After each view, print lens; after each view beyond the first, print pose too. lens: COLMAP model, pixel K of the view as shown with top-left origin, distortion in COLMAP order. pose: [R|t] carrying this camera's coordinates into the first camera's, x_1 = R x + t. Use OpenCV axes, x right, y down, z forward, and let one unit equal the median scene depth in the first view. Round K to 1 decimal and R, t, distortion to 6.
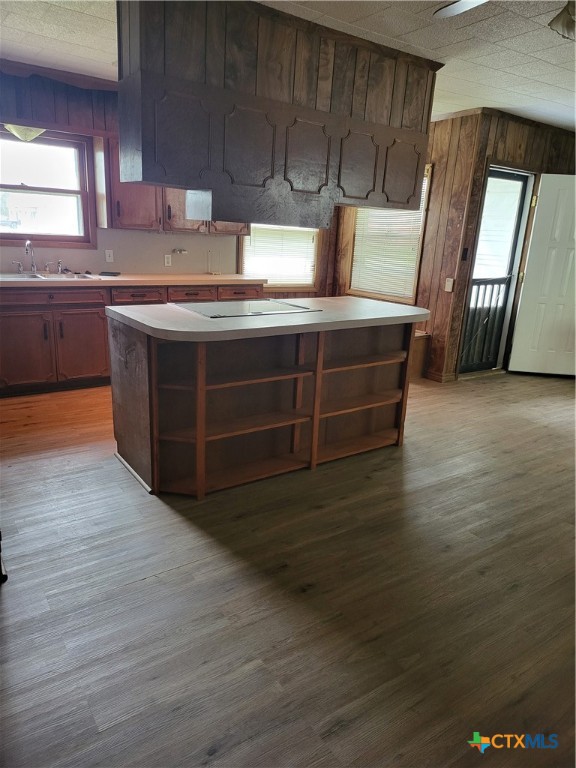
lens RADIAL K [[538.4, 0, 285.0], [0, 538.4, 382.9], [0, 0, 1]] dist [0.051987, -0.011823]
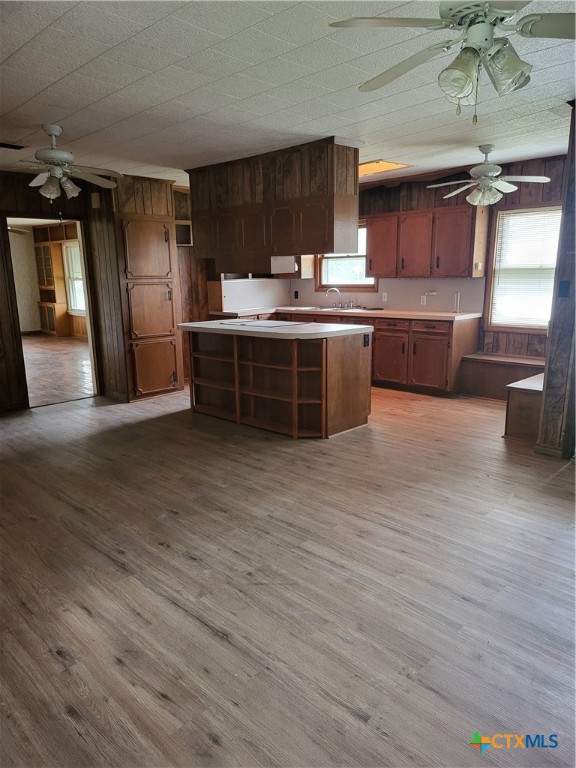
lens RADIAL K [[538.4, 0, 286.9], [0, 538.4, 392.3], [0, 0, 1]] dist [0.051987, -0.011823]
pose [[0.183949, 0.159377, -0.969929, 1.422196], [-0.238473, 0.964522, 0.113262, -0.128330], [0.953569, 0.210467, 0.215430, 0.695979]]
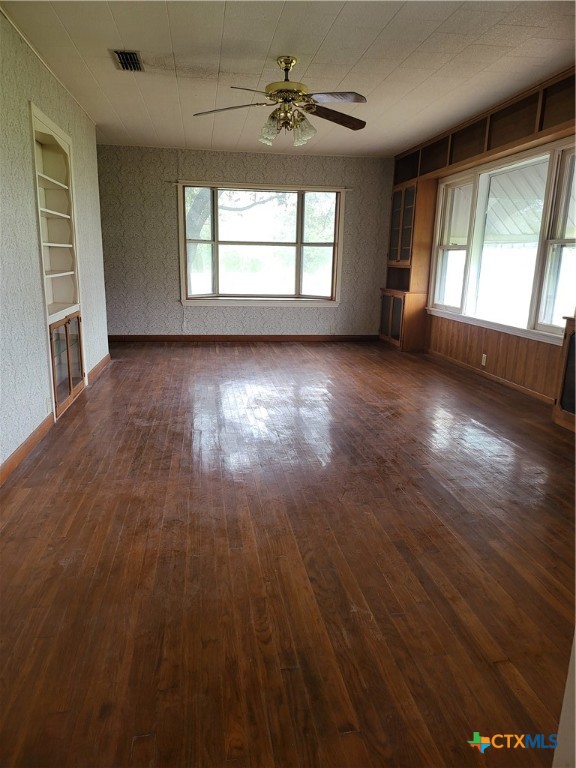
lens RADIAL K [[538.4, 0, 287.2], [0, 538.4, 386.8], [0, 0, 1]] dist [0.051987, -0.011823]
pose [[-0.429718, 0.149200, -0.890551, -0.319641], [-0.276143, 0.917289, 0.286926, -0.056167], [0.859702, 0.369217, -0.352975, 0.357732]]
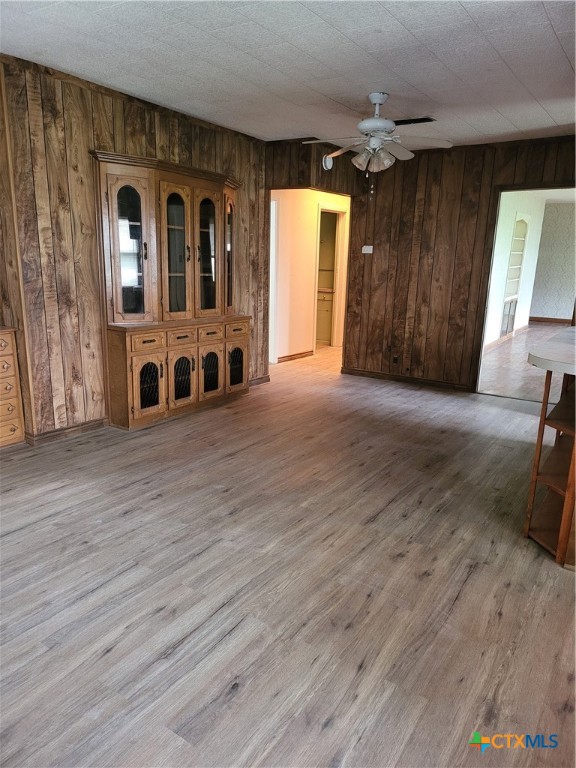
lens RADIAL K [[538.4, 0, 286.3], [0, 538.4, 382.7], [0, 0, 1]] dist [0.051987, -0.011823]
pose [[-0.926335, 0.016936, -0.376320, 0.796735], [-0.163517, 0.881887, 0.442197, -0.346838], [0.339361, 0.471157, -0.814153, 1.410799]]
